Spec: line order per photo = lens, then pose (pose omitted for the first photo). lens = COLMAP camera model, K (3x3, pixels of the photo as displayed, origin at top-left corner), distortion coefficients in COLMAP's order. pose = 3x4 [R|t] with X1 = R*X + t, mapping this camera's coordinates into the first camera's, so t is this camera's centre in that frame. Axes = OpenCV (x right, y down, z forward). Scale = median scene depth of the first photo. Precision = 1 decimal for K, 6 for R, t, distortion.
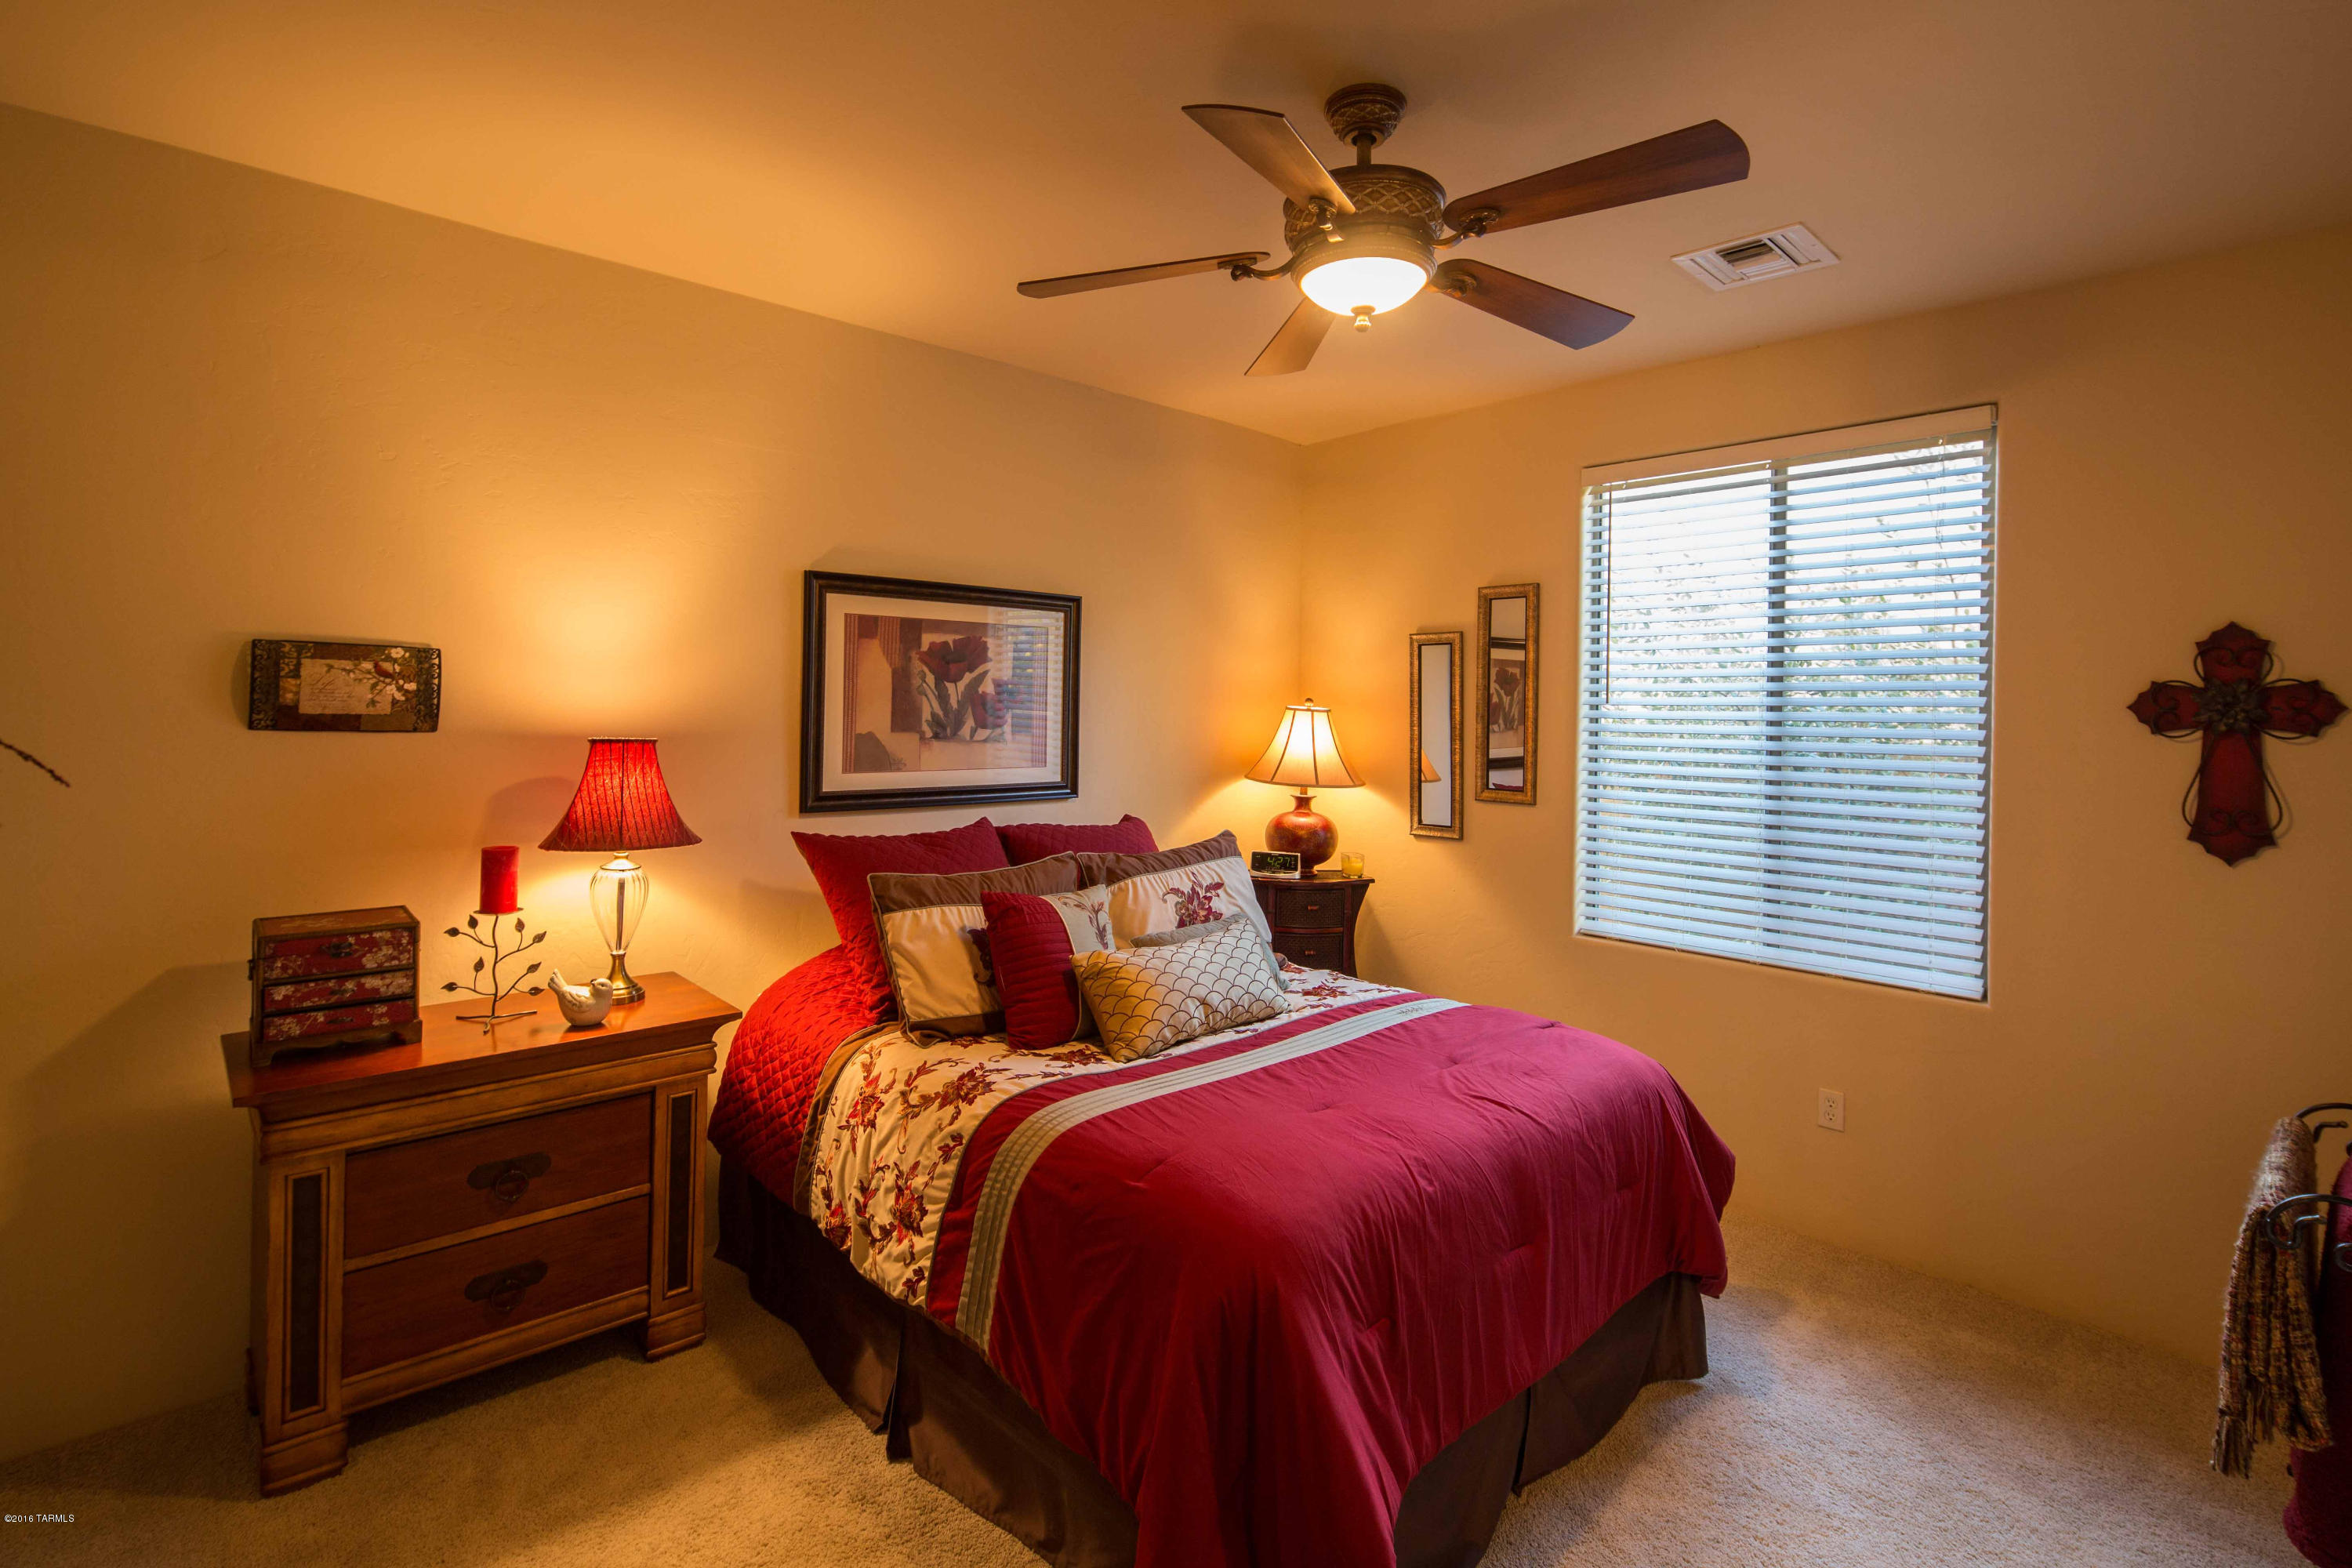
lens RADIAL K [[1130.7, 0, 1168.8], [0, 1130.7, 714.9], [0, 0, 1]] dist [0.002851, -0.000277]
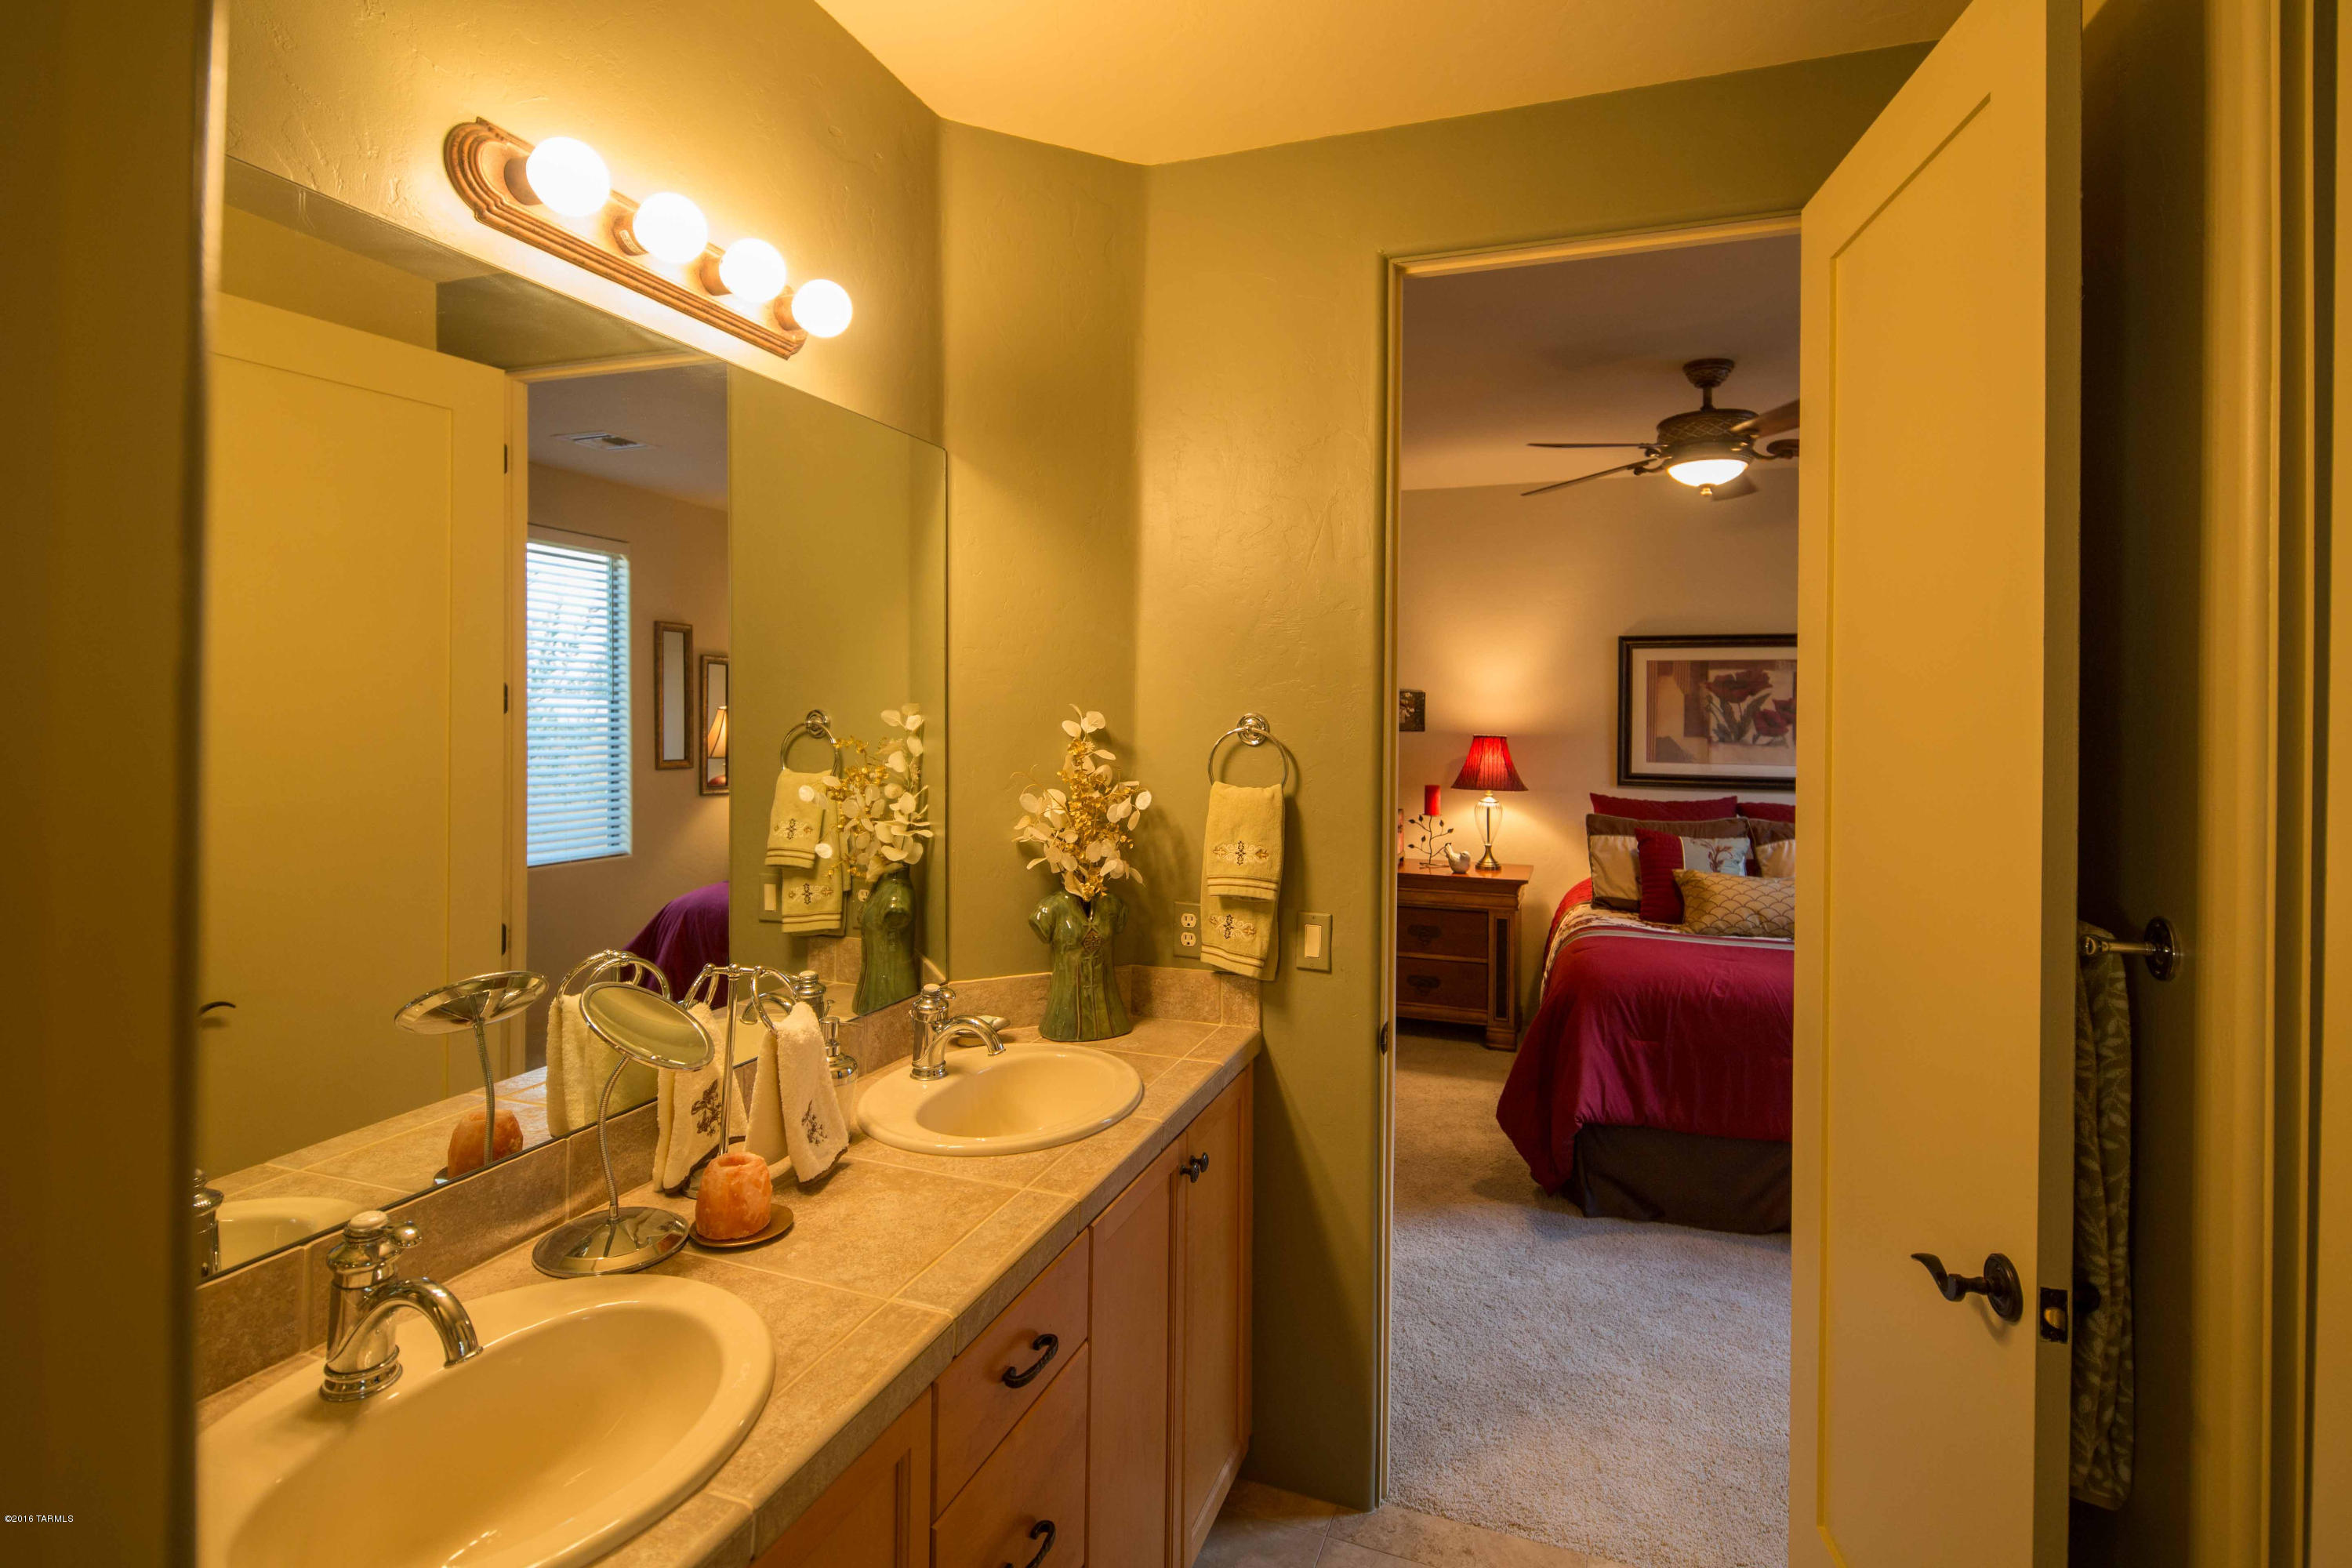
lens RADIAL K [[1130.7, 0, 1172.2], [0, 1130.7, 721.0], [0, 0, 1]] dist [0.002851, -0.000277]
pose [[0.466090, -0.000501, -0.884737, 0.815706], [-0.009370, 0.999941, -0.005502, 0.009367], [0.884688, 0.010854, 0.466057, -0.329373]]
